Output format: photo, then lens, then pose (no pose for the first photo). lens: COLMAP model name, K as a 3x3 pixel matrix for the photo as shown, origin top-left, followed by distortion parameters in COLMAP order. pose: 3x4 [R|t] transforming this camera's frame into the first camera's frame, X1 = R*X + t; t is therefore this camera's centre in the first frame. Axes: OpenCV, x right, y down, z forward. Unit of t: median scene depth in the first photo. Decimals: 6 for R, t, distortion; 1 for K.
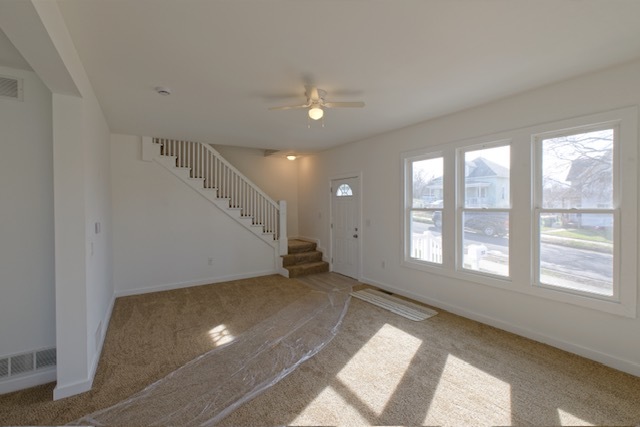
lens RADIAL K [[278.4, 0, 324.3], [0, 278.4, 201.2], [0, 0, 1]] dist [-0.006998, 0.001878]
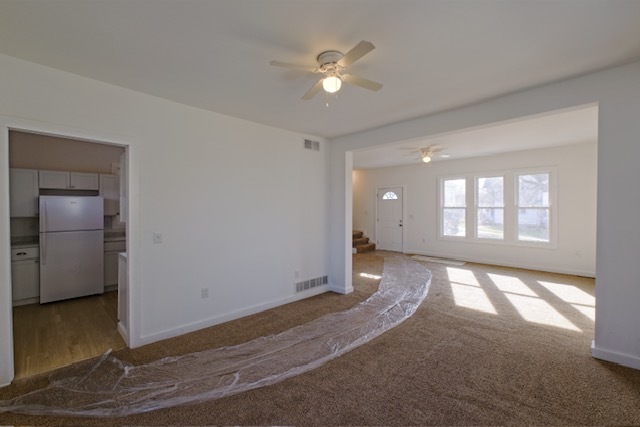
lens RADIAL K [[278.4, 0, 316.2], [0, 278.4, 214.0], [0, 0, 1]] dist [-0.006998, 0.001878]
pose [[0.975849, -0.003723, 0.218416, -0.714033], [-0.003813, 0.999412, 0.034069, 0.009956], [-0.218414, -0.034079, 0.975261, -0.444353]]
